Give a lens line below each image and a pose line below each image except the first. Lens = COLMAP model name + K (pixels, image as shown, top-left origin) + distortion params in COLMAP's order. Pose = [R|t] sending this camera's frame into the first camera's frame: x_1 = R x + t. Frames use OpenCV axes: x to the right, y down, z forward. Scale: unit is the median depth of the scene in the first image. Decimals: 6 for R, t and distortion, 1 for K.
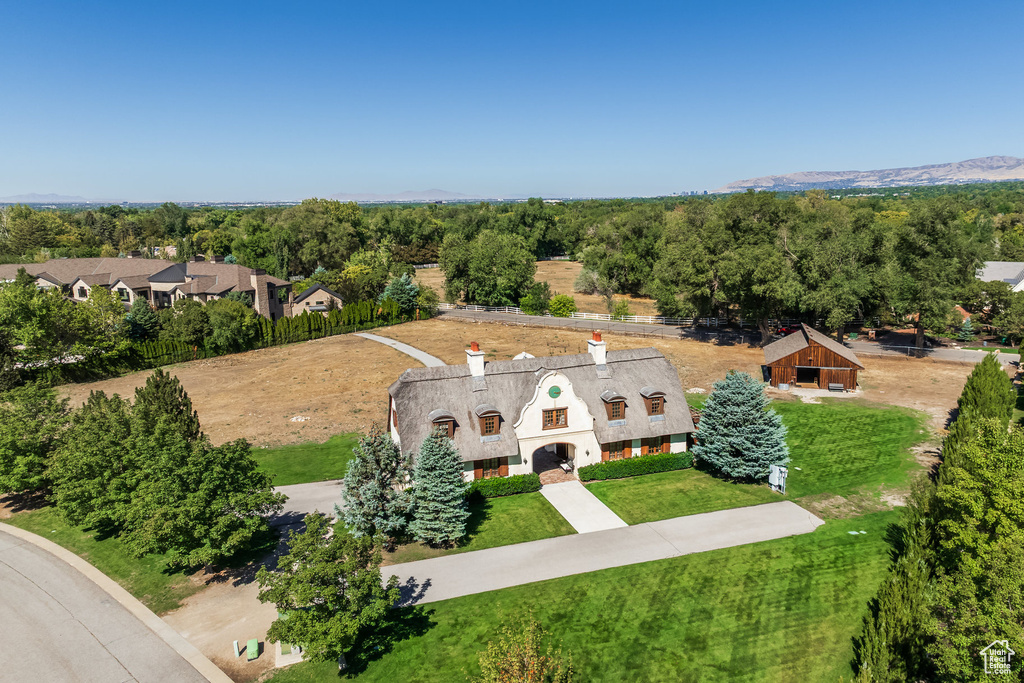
lens RADIAL K [[752.2, 0, 562.4], [0, 752.2, 341.8], [0, 0, 1]] dist [0.032833, -0.001271]
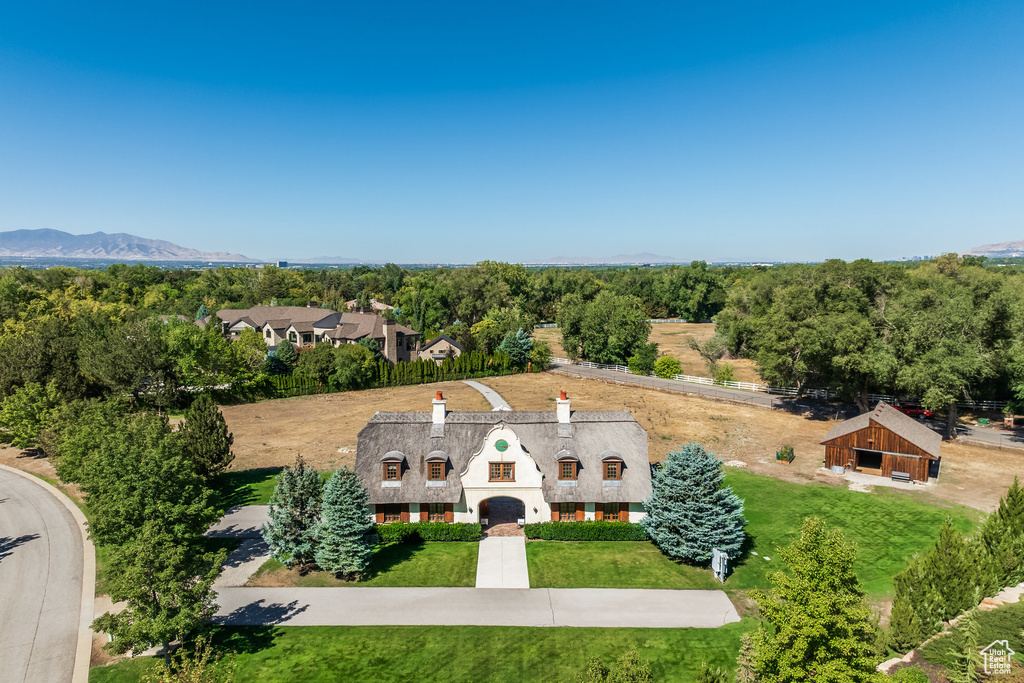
lens RADIAL K [[722.3, 0, 510.3], [0, 722.3, 335.3], [0, 0, 1]] dist [0.023267, -0.000633]
pose [[0.939029, 0.044149, -0.340991, 0.187109], [-0.073303, 0.994628, -0.073088, -0.006417], [0.335932, 0.093627, 0.937221, 0.038252]]
